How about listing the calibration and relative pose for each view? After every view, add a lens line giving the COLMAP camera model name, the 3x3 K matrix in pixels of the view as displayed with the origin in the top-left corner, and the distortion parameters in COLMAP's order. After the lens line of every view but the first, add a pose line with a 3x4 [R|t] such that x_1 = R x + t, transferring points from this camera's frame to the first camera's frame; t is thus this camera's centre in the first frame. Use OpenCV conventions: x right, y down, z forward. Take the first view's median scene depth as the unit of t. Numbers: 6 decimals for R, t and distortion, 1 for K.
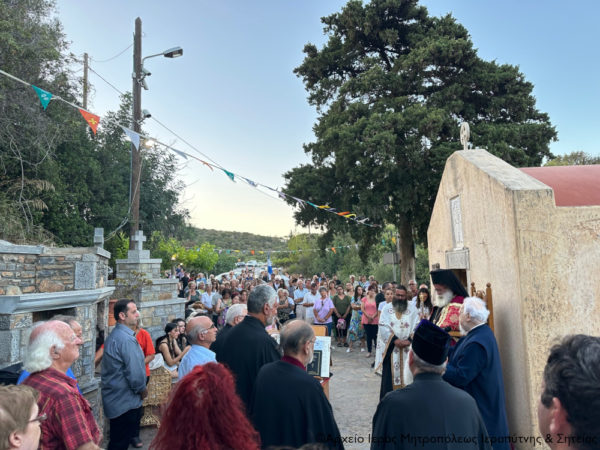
lens RADIAL K [[416.5, 0, 303.1], [0, 416.5, 224.1], [0, 0, 1]] dist [-0.000192, -0.000654]
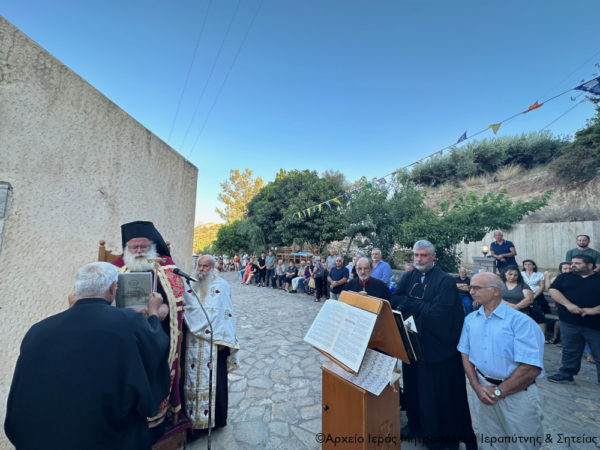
lens RADIAL K [[238.7, 0, 299.8], [0, 238.7, 225.2], [0, 0, 1]] dist [-0.003143, 0.000672]
pose [[-0.754570, 0.062938, 0.653195, -0.115431], [-0.084305, 0.977844, -0.191608, 0.122515], [-0.650782, -0.199649, -0.732546, 0.808010]]
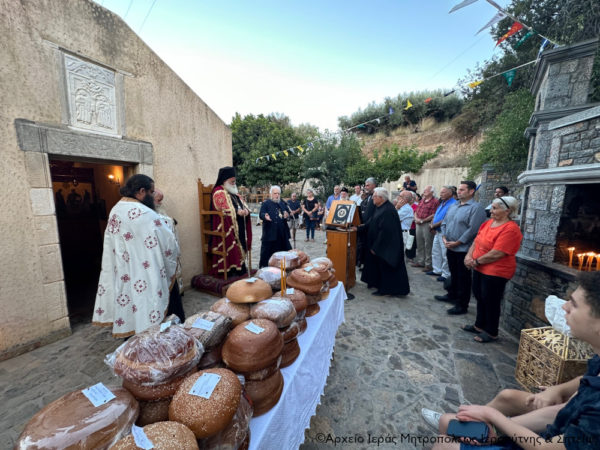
lens RADIAL K [[238.7, 0, 299.8], [0, 238.7, 225.2], [0, 0, 1]] dist [-0.003143, 0.000672]
pose [[-0.892758, -0.045746, 0.448209, -0.164439], [-0.039564, 0.998949, 0.023153, 0.191760], [-0.448797, 0.002937, -0.893629, 1.134585]]
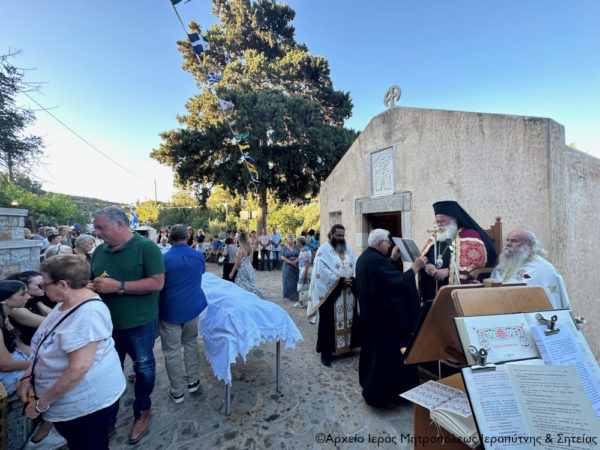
lens RADIAL K [[238.7, 0, 299.8], [0, 238.7, 225.2], [0, 0, 1]] dist [-0.003143, 0.000672]
pose [[0.837966, 0.032562, 0.544750, -0.163012], [-0.082947, 0.994220, 0.068165, 0.106726], [-0.539382, -0.102306, 0.835823, 0.516308]]
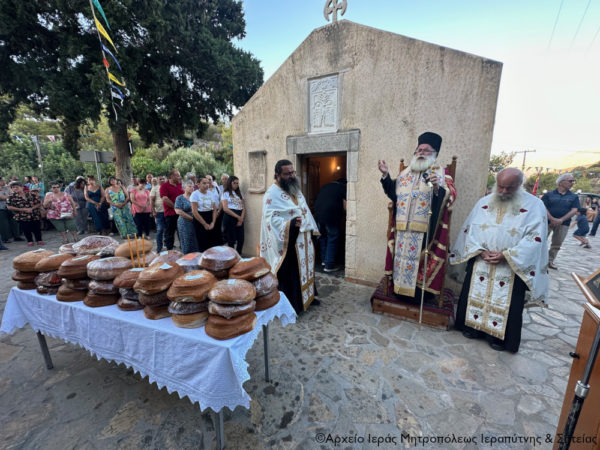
lens RADIAL K [[238.7, 0, 299.8], [0, 238.7, 225.2], [0, 0, 1]] dist [-0.003143, 0.000672]
pose [[0.445229, -0.136672, 0.884925, -0.185804], [-0.114020, 0.971584, 0.207423, 0.152371], [-0.888127, -0.193250, 0.416994, 0.701308]]
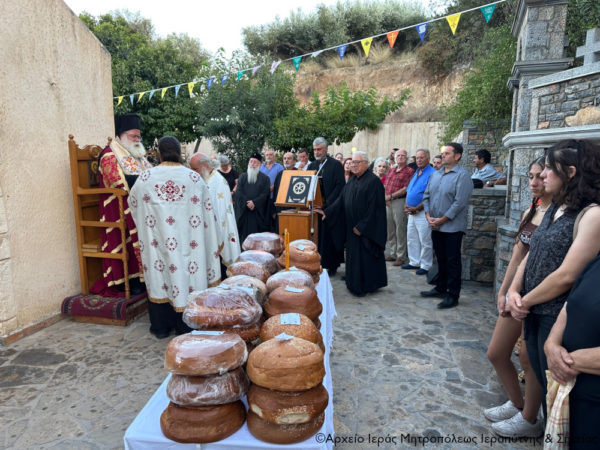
lens RADIAL K [[422.6, 0, 299.9], [0, 422.6, 222.5], [0, 0, 1]] dist [0.056695, -0.070033]
pose [[-0.985394, -0.005227, 0.170209, -0.121949], [-0.000948, 0.999682, 0.025212, 0.212460], [-0.170286, 0.024682, -0.985085, 1.285184]]
